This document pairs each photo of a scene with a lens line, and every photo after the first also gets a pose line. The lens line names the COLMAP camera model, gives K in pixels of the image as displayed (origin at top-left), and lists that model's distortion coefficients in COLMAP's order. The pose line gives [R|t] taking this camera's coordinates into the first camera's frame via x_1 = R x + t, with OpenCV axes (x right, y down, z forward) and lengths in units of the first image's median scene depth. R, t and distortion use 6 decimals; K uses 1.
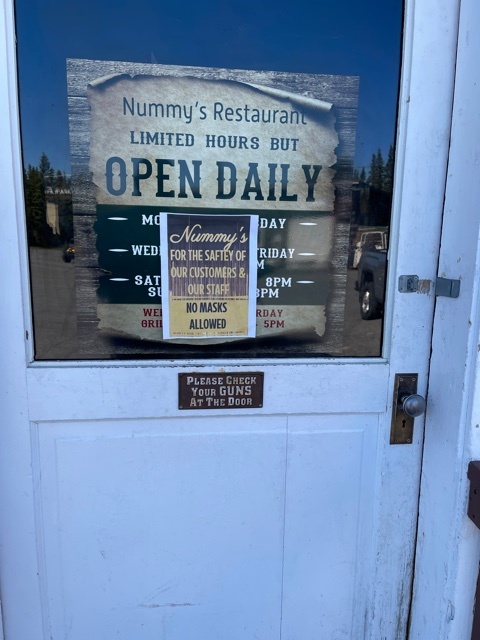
lens RADIAL K [[478.7, 0, 243.6], [0, 478.7, 323.5], [0, 0, 1]] dist [0.031555, -0.022554]
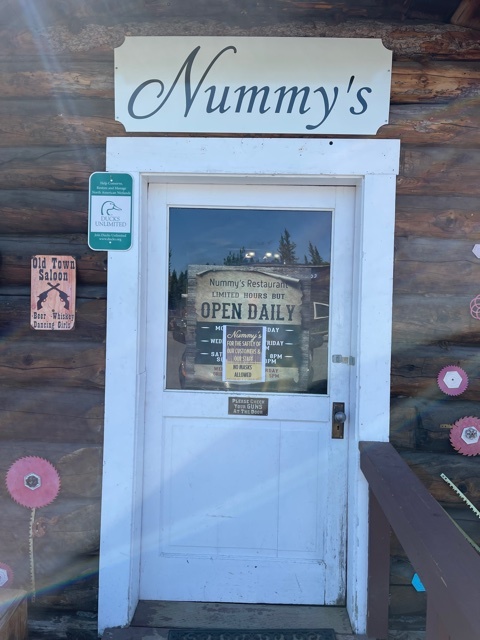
lens RADIAL K [[478.7, 0, 241.2], [0, 478.7, 317.3], [0, 0, 1]] dist [0.031555, -0.022554]
pose [[0.991341, 0.015318, -0.130417, 0.203494], [-0.033086, 0.990267, -0.135190, 0.037849], [0.127077, 0.138335, 0.982199, -1.211704]]
